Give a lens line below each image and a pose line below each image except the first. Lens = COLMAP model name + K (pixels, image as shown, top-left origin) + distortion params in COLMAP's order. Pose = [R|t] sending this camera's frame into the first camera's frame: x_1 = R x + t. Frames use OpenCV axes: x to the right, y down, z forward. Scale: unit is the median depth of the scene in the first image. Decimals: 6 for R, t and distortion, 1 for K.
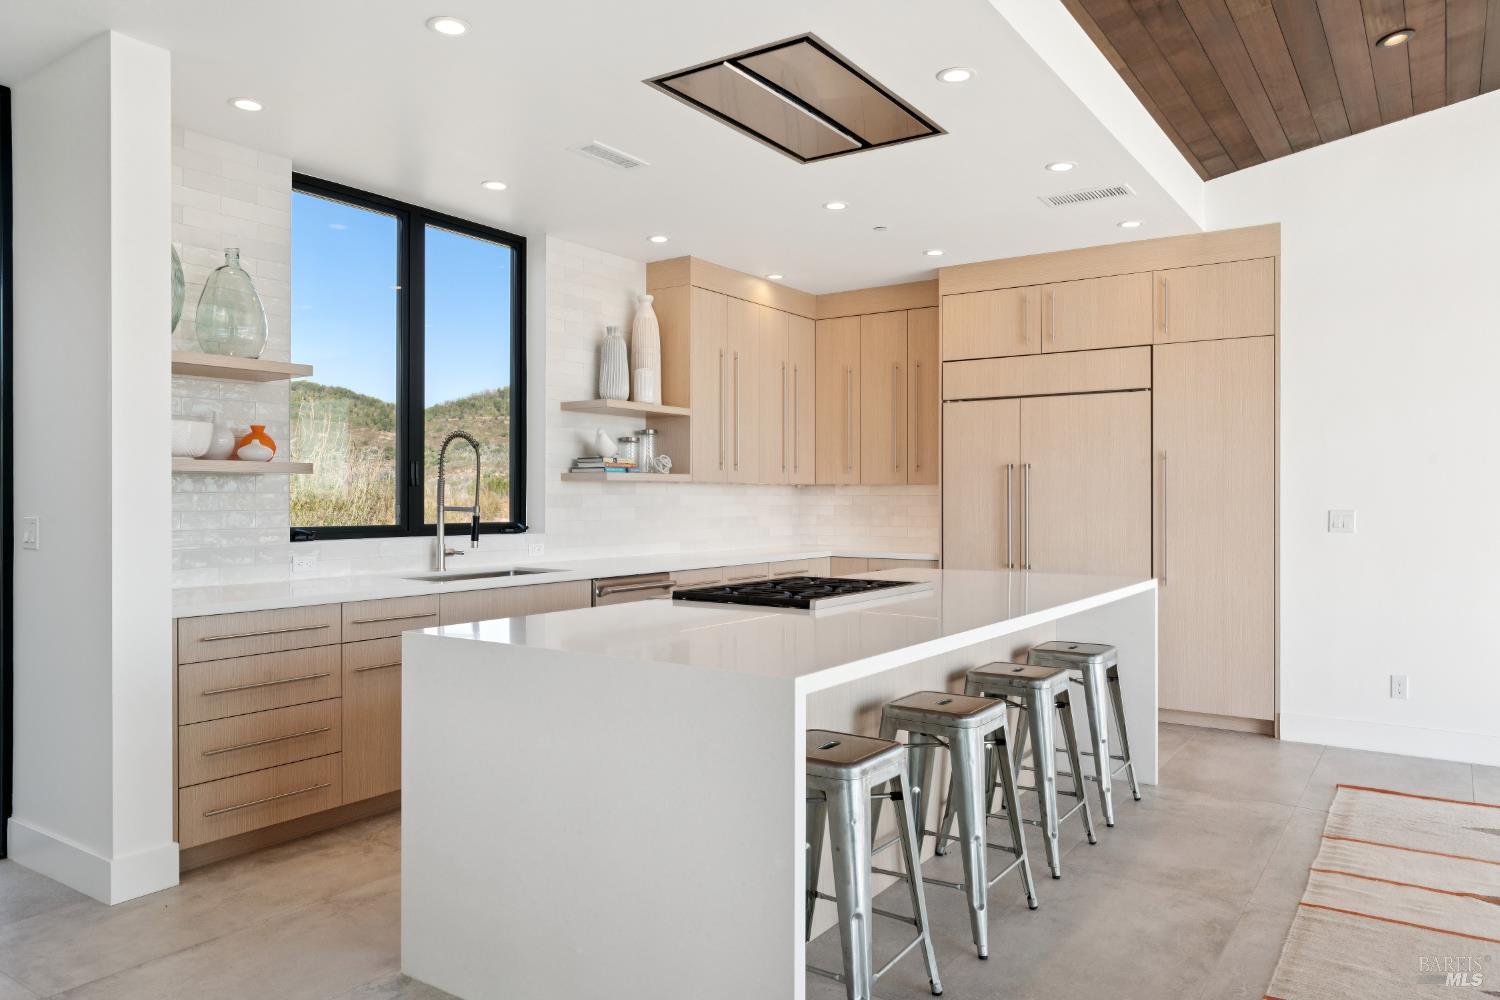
lens RADIAL K [[1004.3, 0, 755.1], [0, 1004.3, 498.7], [0, 0, 1]] dist [0.004744, -0.000526]
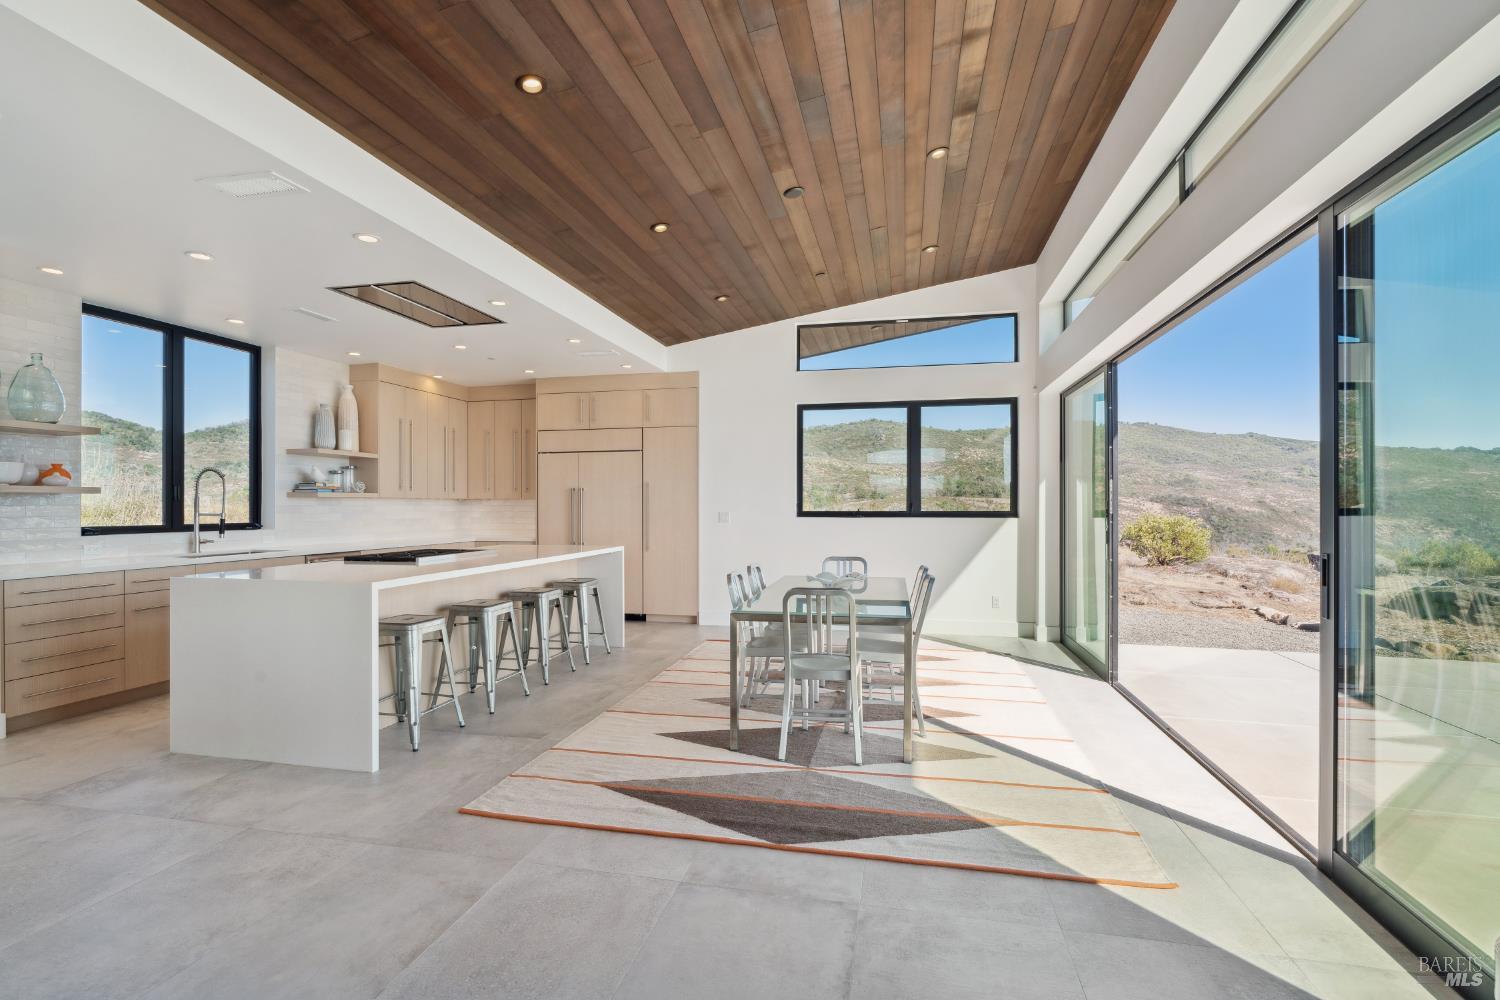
lens RADIAL K [[669.7, 0, 731.9], [0, 669.7, 504.6], [0, 0, 1]] dist [-0.004550, 0.003292]
pose [[0.933094, -0.002662, 0.359622, 0.095697], [0.003637, 0.999991, -0.002035, -0.000702], [-0.359613, 0.003207, 0.933096, -0.288660]]
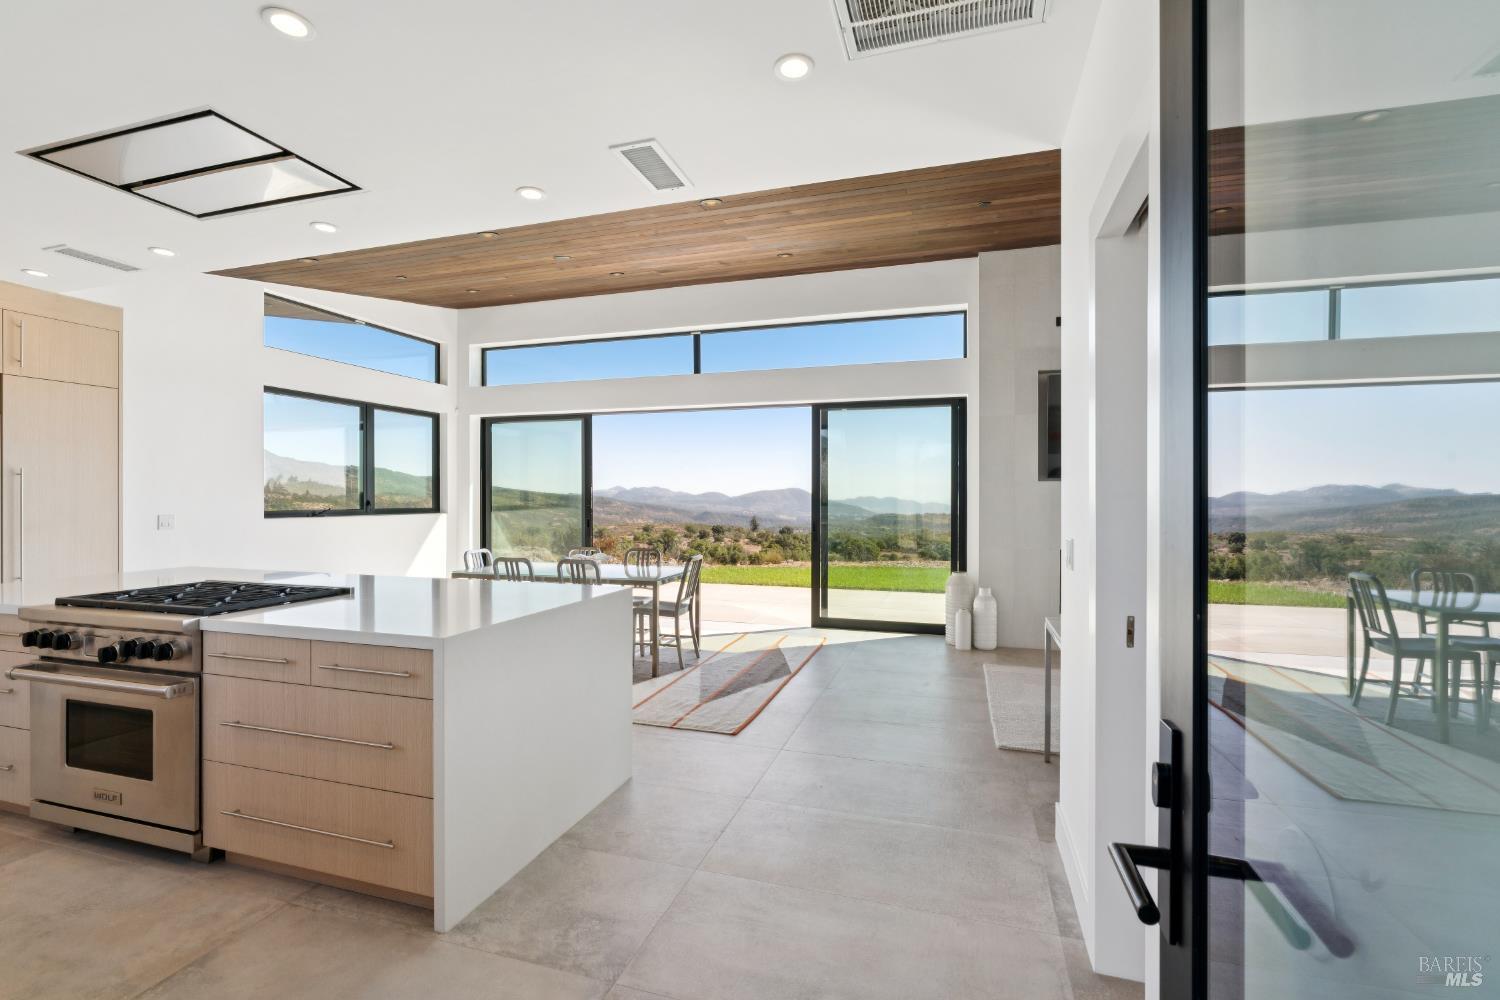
lens RADIAL K [[669.7, 0, 742.8], [0, 669.7, 488.0], [0, 0, 1]] dist [-0.004550, 0.003292]
pose [[-0.267639, 0.011813, 0.963447, -0.578087], [0.000338, 0.999926, -0.012167, -0.015242], [-0.963519, -0.002931, -0.267623, 0.427615]]
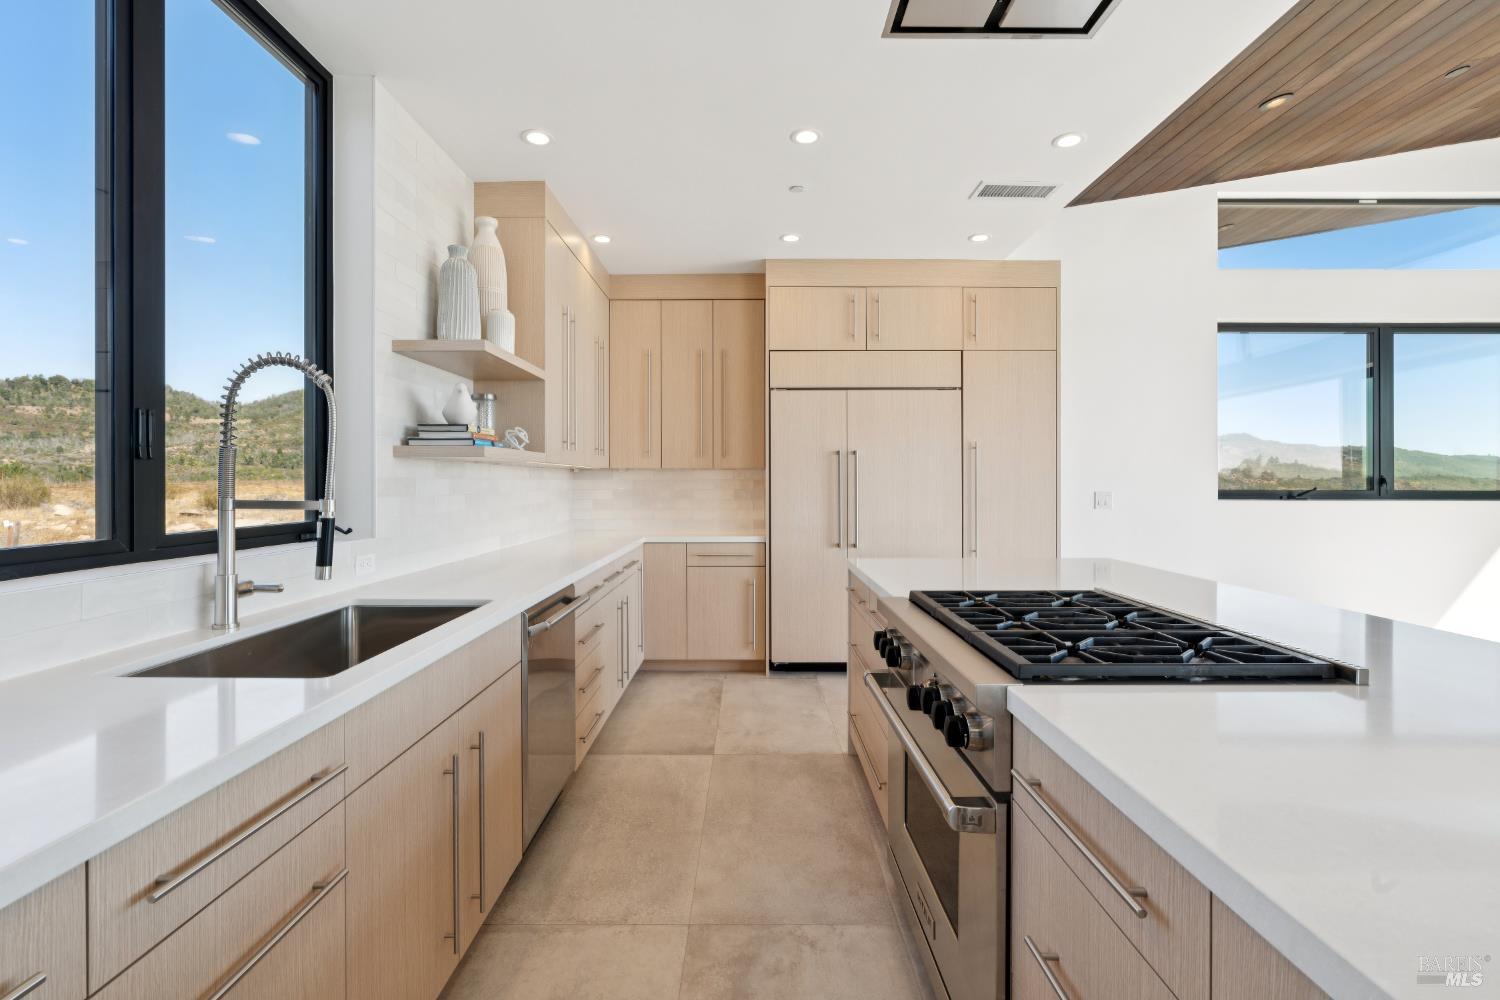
lens RADIAL K [[669.7, 0, 751.2], [0, 669.7, 485.4], [0, 0, 1]] dist [-0.004550, 0.003292]
pose [[0.835480, -0.002825, 0.549514, -0.249836], [0.000403, 0.999990, 0.004527, -0.000740], [-0.549521, -0.003561, 0.835473, 0.517461]]
